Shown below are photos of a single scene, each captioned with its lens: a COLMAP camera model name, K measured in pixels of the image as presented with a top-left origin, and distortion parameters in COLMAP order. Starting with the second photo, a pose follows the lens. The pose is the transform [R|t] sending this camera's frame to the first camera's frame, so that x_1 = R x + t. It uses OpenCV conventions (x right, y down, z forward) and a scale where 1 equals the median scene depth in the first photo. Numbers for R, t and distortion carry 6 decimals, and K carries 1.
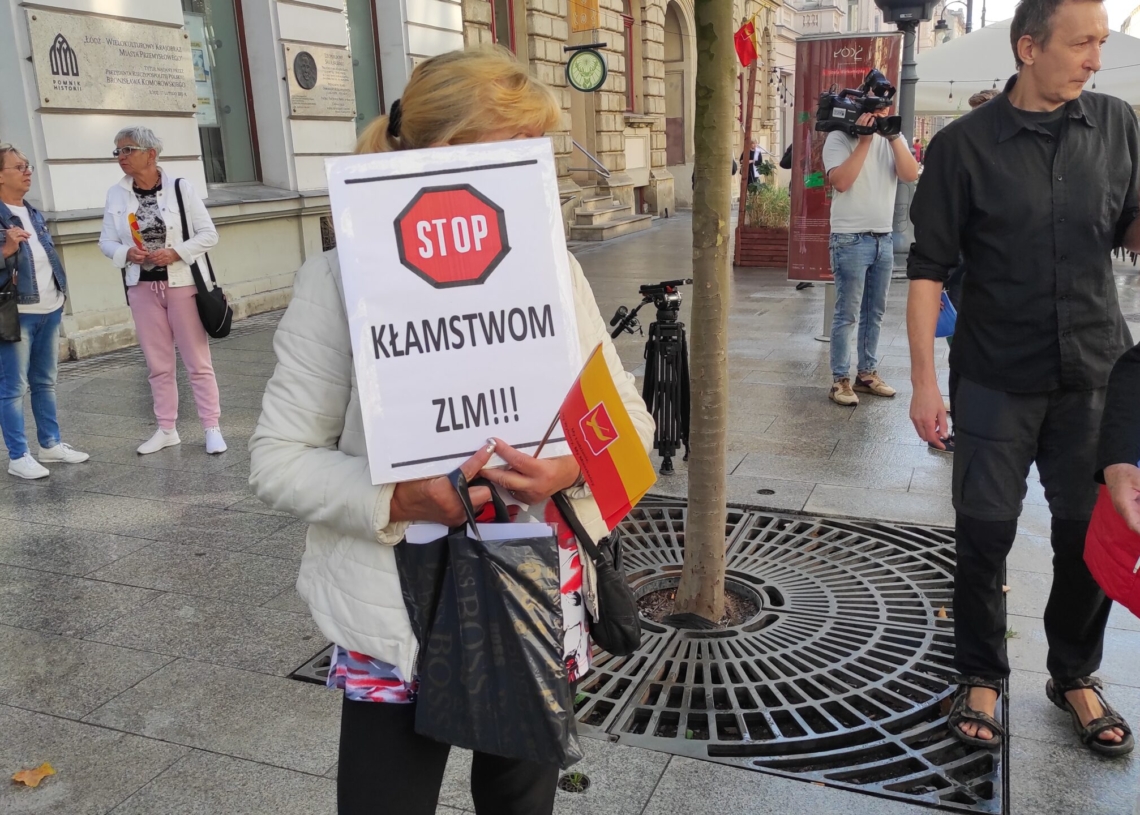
lens RADIAL K [[1074.9, 0, 530.9], [0, 1074.9, 407.6], [0, 0, 1]] dist [0.075536, -0.122575]
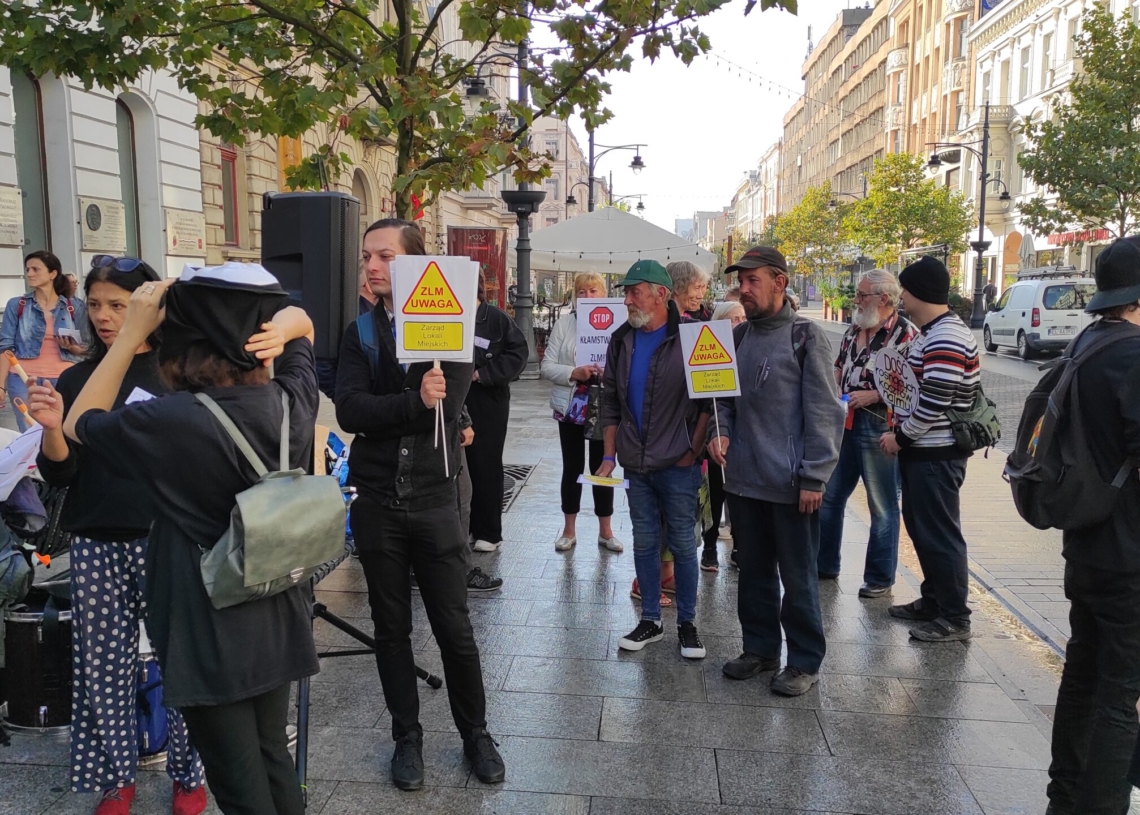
lens RADIAL K [[1091.0, 0, 576.4], [0, 1091.0, 411.9], [0, 0, 1]] dist [0.043074, -0.017475]
pose [[0.944331, 0.006830, 0.328927, -0.088233], [0.032812, 0.992845, -0.114817, 0.105818], [-0.327358, 0.119218, 0.937349, -0.448533]]
